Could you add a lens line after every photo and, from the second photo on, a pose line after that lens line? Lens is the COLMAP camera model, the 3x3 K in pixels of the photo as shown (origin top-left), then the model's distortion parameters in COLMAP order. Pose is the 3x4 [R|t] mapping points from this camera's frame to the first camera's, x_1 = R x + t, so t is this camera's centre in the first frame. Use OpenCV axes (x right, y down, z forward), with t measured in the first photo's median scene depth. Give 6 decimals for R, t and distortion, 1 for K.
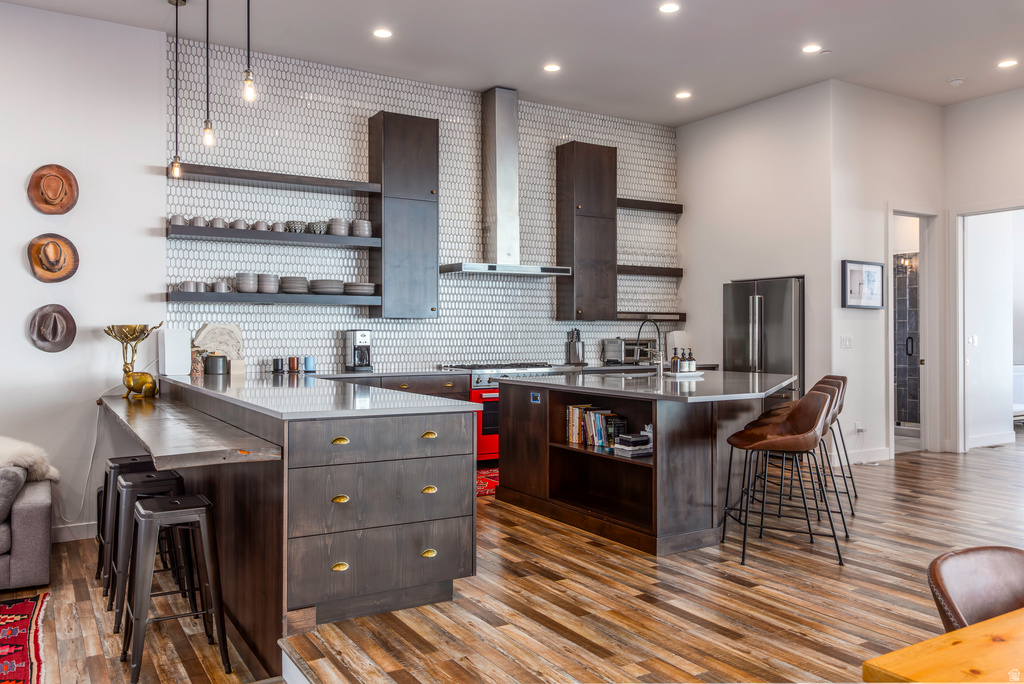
lens RADIAL K [[790.1, 0, 515.5], [0, 790.1, 340.7], [0, 0, 1]] dist [-0.010629, 0.002700]
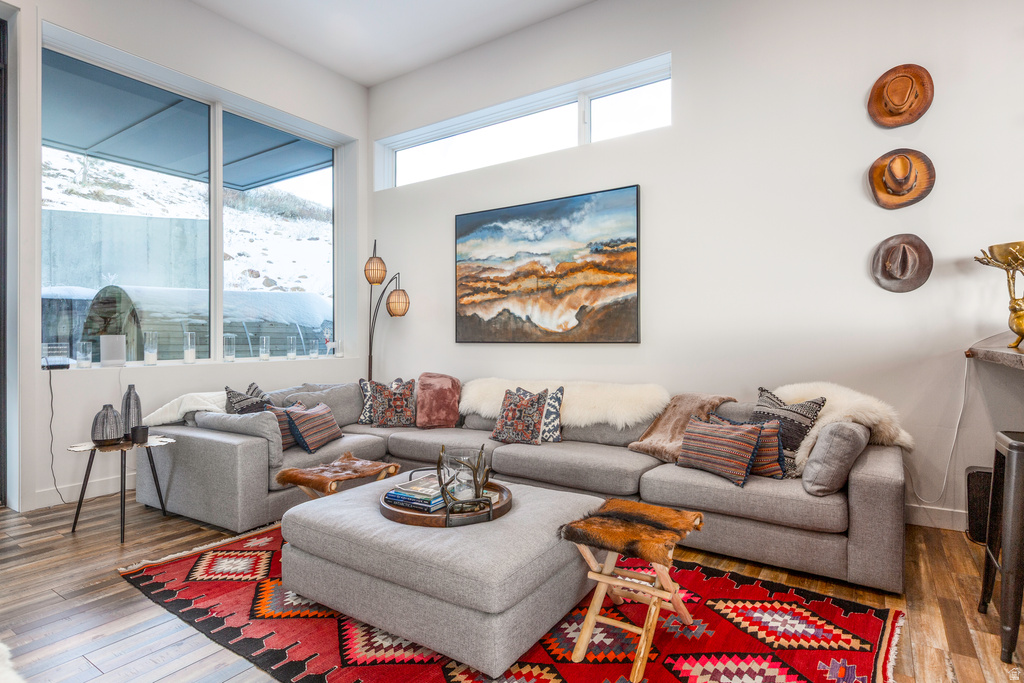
lens RADIAL K [[533.8, 0, 513.3], [0, 533.8, 333.7], [0, 0, 1]] dist [0.003247, 0.000385]
pose [[0.407185, -0.013222, -0.913250, -0.258936], [0.003656, 0.999911, -0.012847, 0.069392], [0.913338, 0.001892, 0.407197, 0.427794]]
